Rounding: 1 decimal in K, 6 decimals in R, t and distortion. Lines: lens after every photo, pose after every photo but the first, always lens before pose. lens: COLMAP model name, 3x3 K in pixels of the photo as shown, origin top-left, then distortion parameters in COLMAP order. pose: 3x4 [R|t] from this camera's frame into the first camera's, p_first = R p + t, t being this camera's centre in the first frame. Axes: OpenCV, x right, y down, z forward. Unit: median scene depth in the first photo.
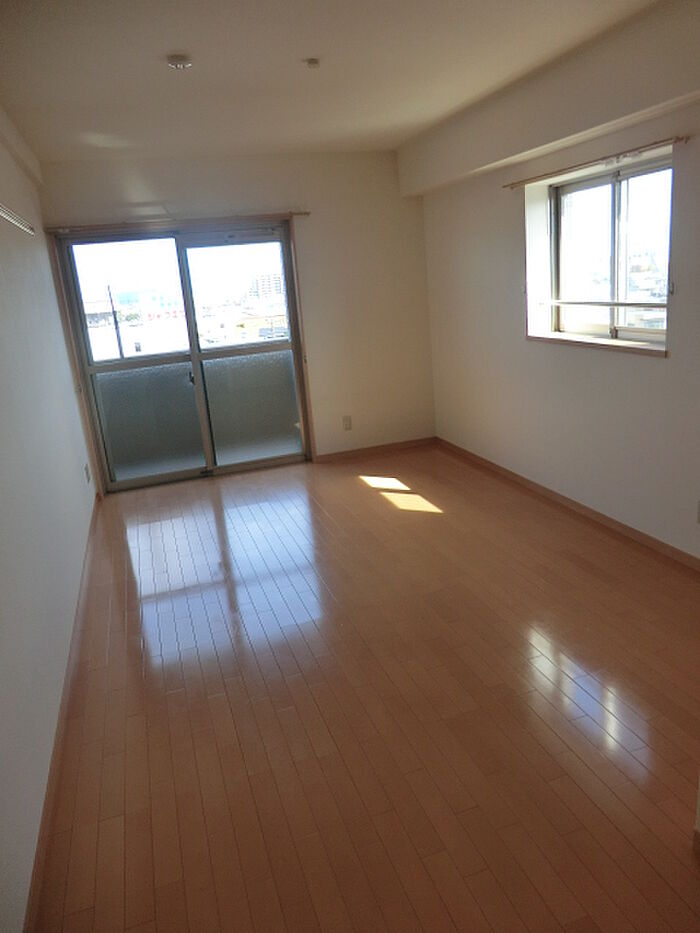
lens RADIAL K [[680.8, 0, 354.0], [0, 680.8, 472.3], [0, 0, 1]] dist [-0.042671, 0.019832]
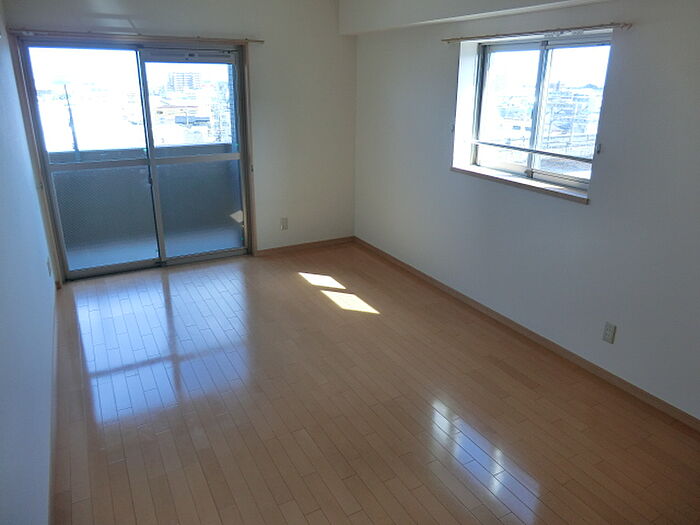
lens RADIAL K [[510.8, 0, 353.0], [0, 510.8, 260.9], [0, 0, 1]] dist [-0.042671, 0.019832]
pose [[0.979107, 0.029322, 0.201223, -0.081778], [-0.038394, 0.998408, 0.041329, -0.057316], [-0.199690, -0.048191, 0.978673, 0.121297]]
